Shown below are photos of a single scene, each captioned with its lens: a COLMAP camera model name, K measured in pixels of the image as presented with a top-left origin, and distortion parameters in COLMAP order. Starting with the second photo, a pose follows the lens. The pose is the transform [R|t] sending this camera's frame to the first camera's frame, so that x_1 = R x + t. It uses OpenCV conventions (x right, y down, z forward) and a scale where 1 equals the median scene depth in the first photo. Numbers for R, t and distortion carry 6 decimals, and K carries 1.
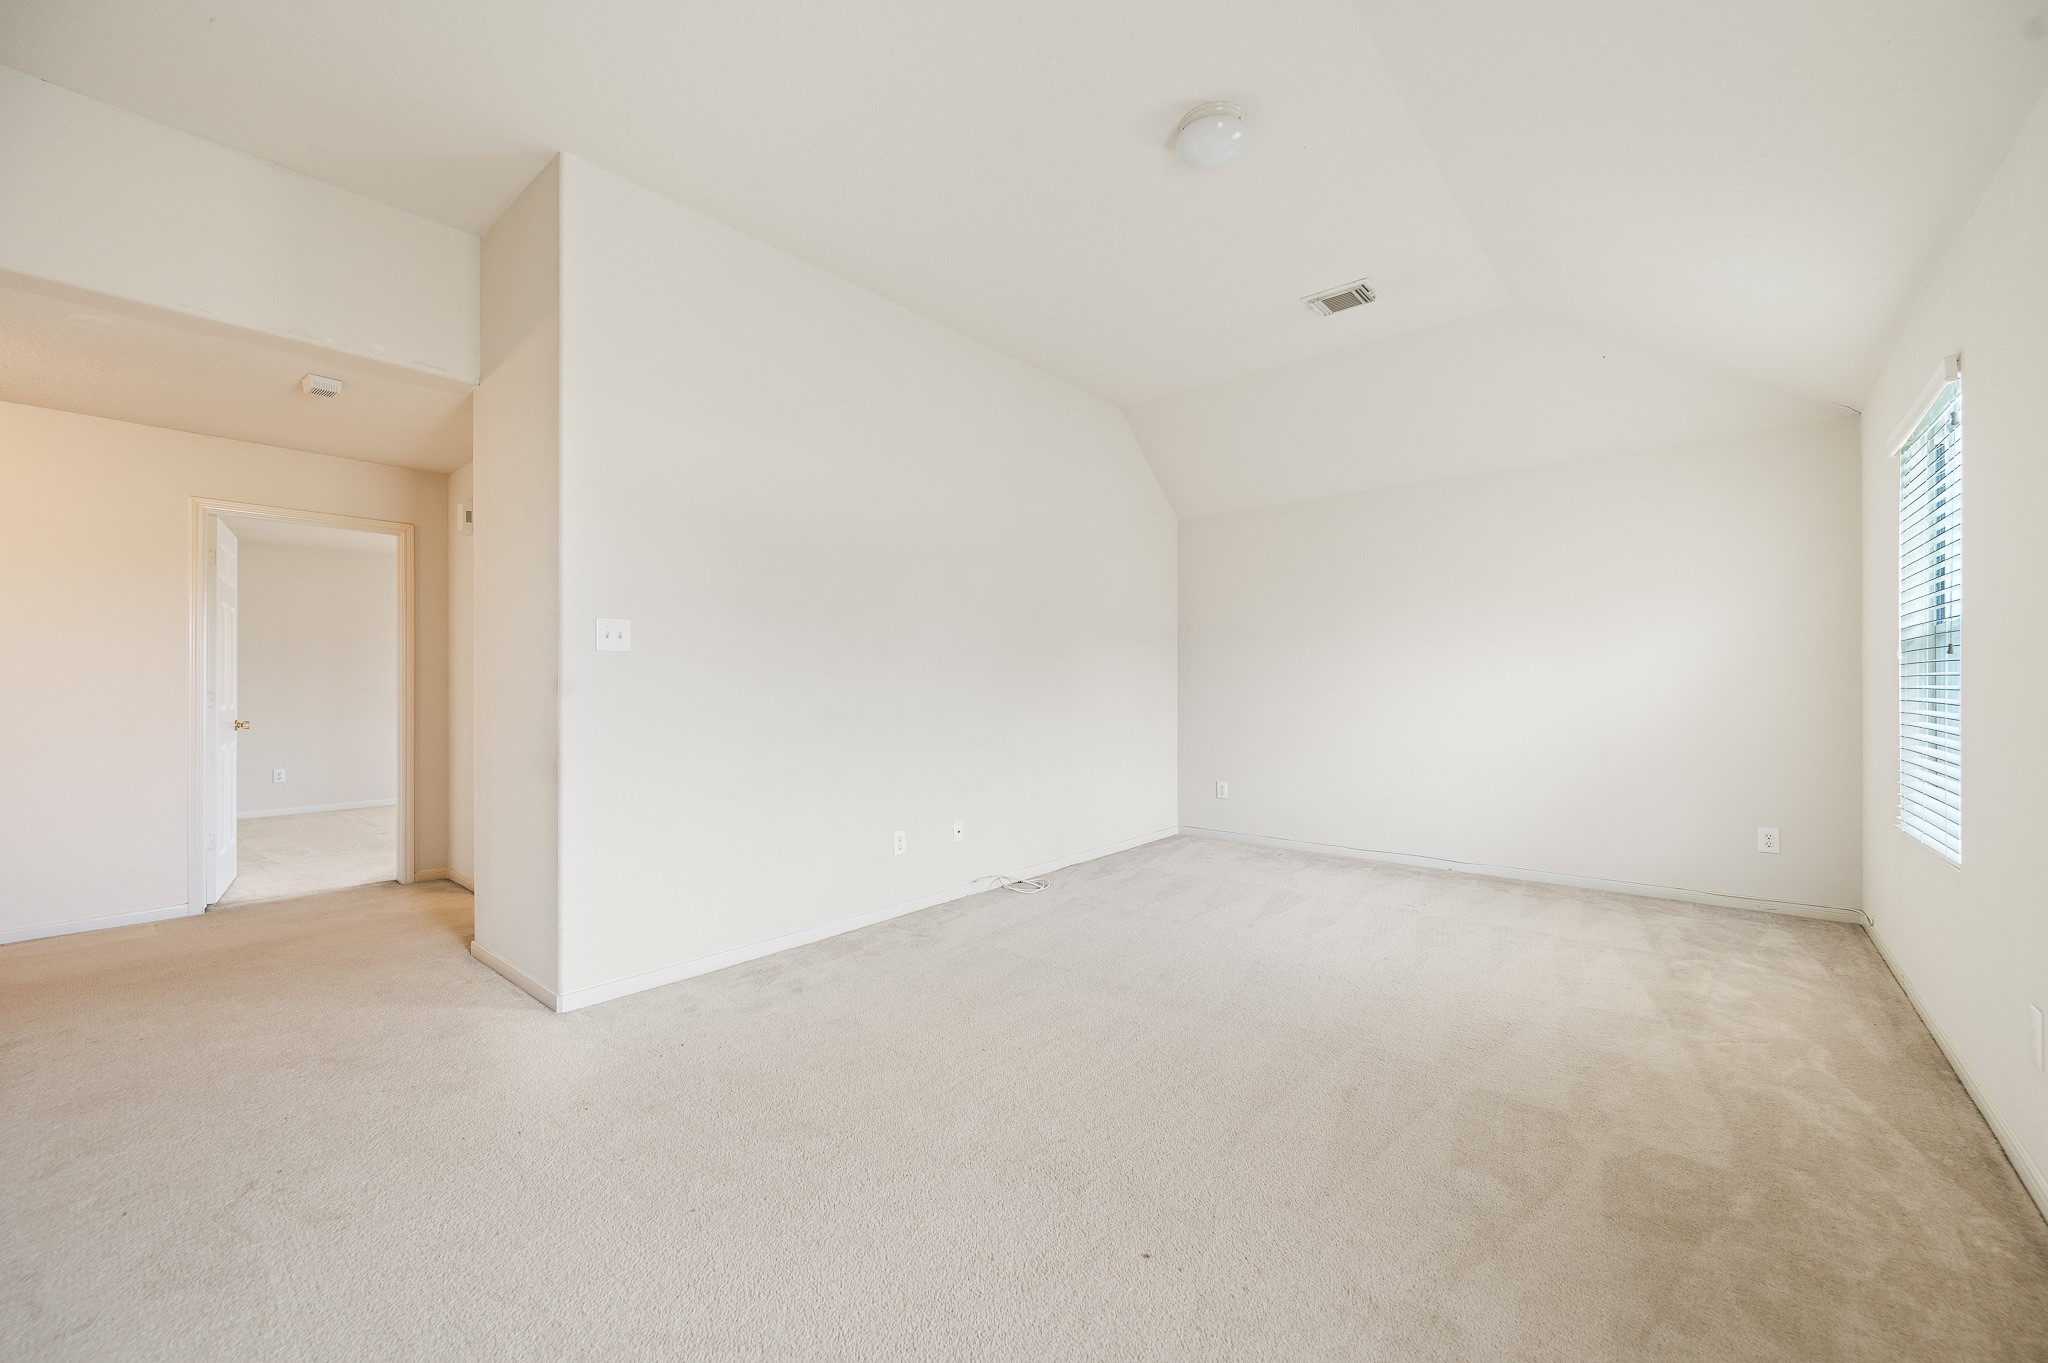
lens RADIAL K [[821.6, 0, 1015.9], [0, 821.6, 686.2], [0, 0, 1]] dist [0.005432, 0.000264]
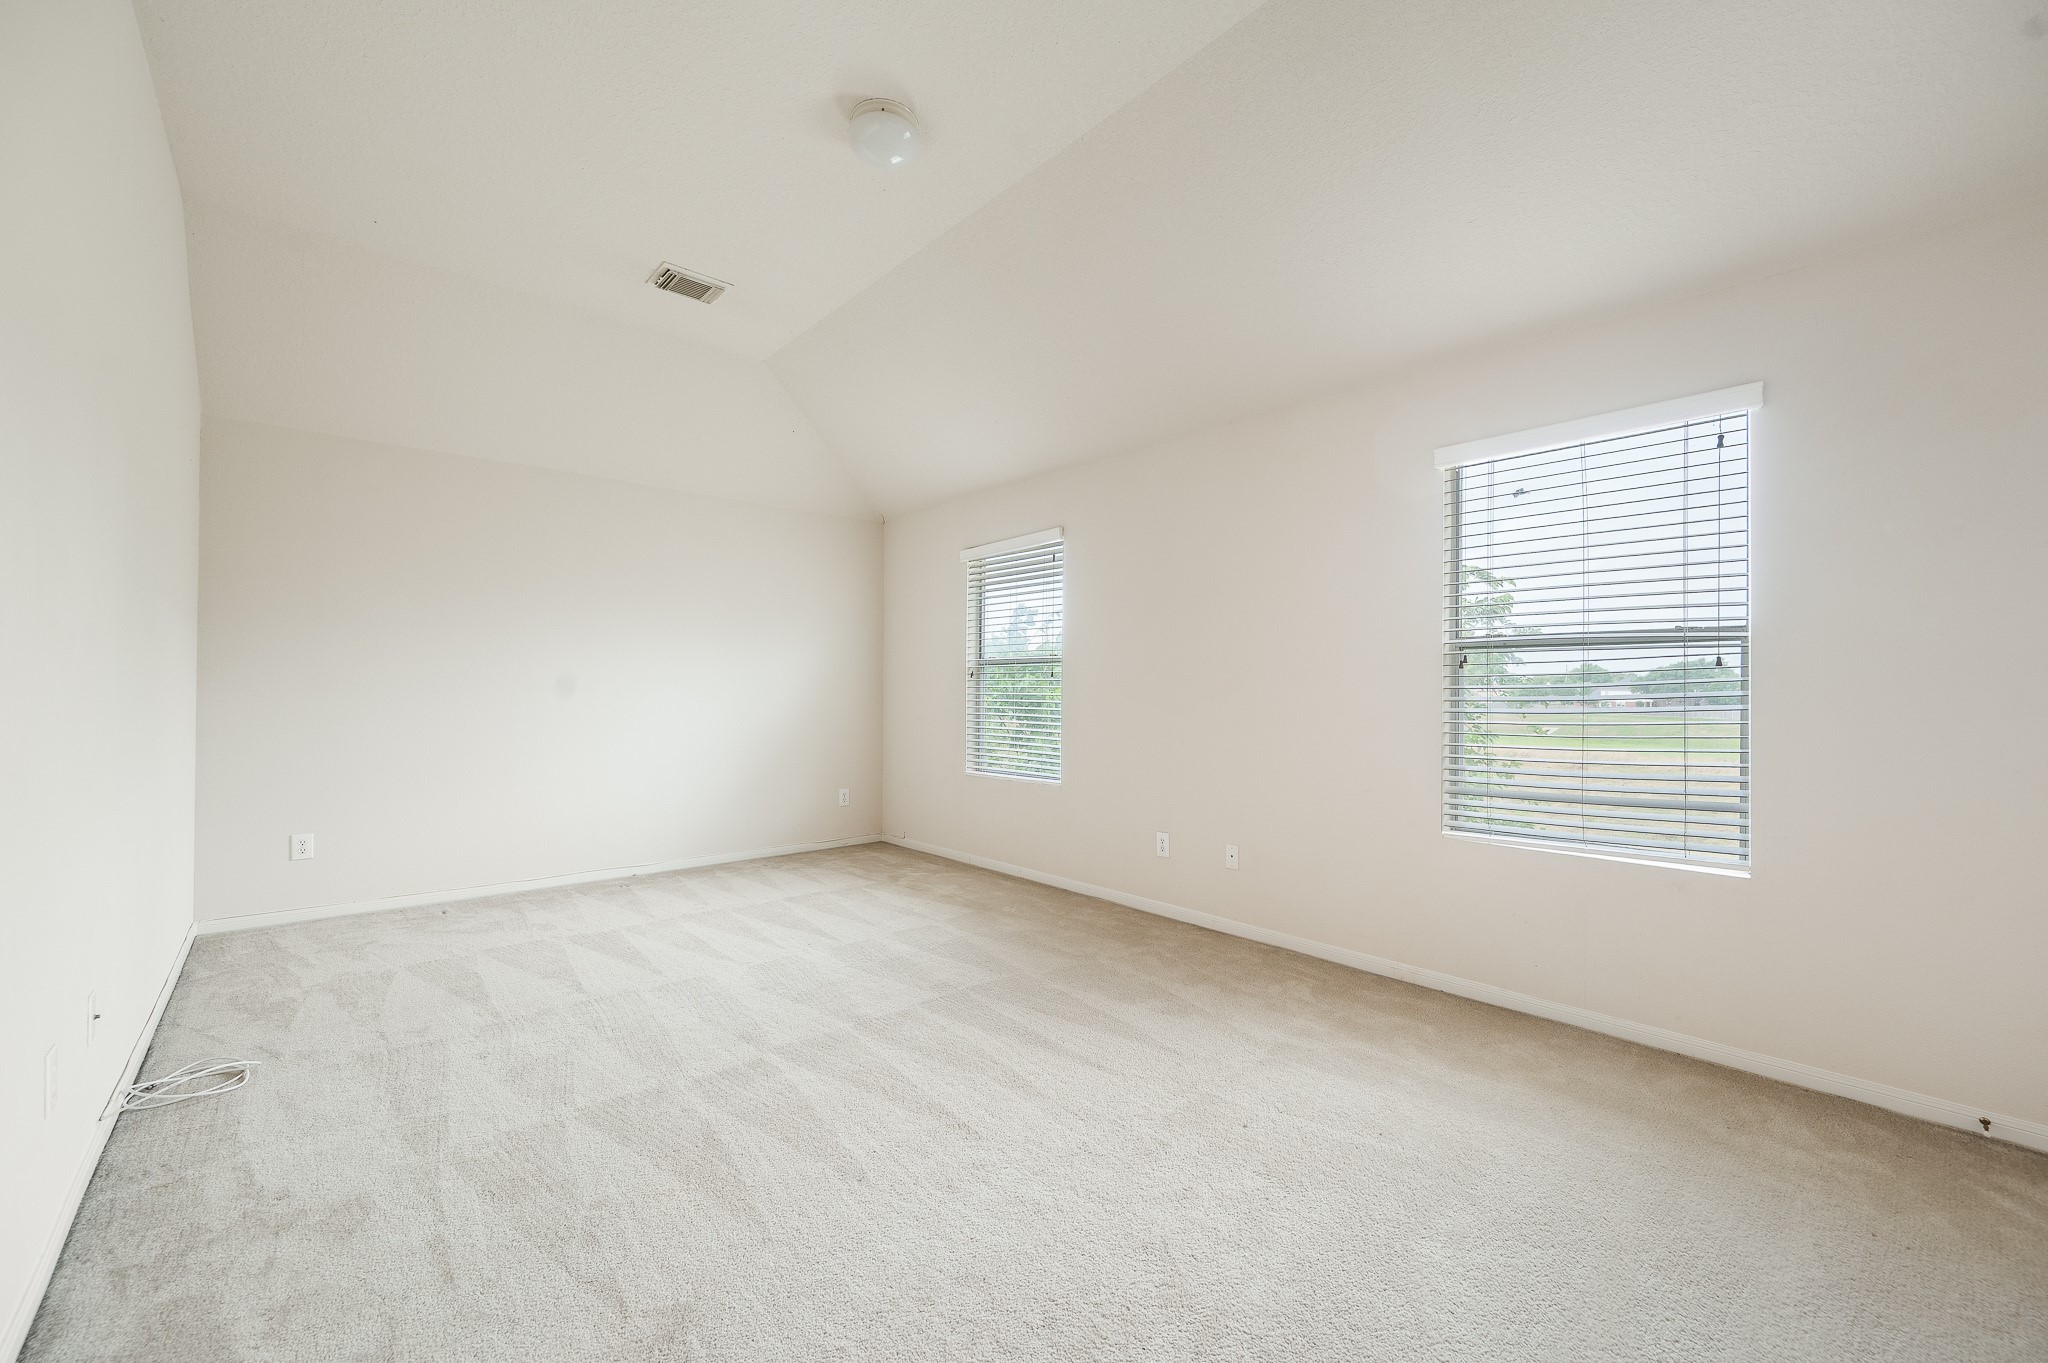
lens RADIAL K [[821.6, 0, 1026.7], [0, 821.6, 689.0], [0, 0, 1]] dist [0.005432, 0.000264]
pose [[0.128911, 0.005124, 0.991643, -0.496754], [-0.003957, 0.999981, -0.004652, -0.000727], [-0.991648, -0.003324, 0.128929, 0.492585]]
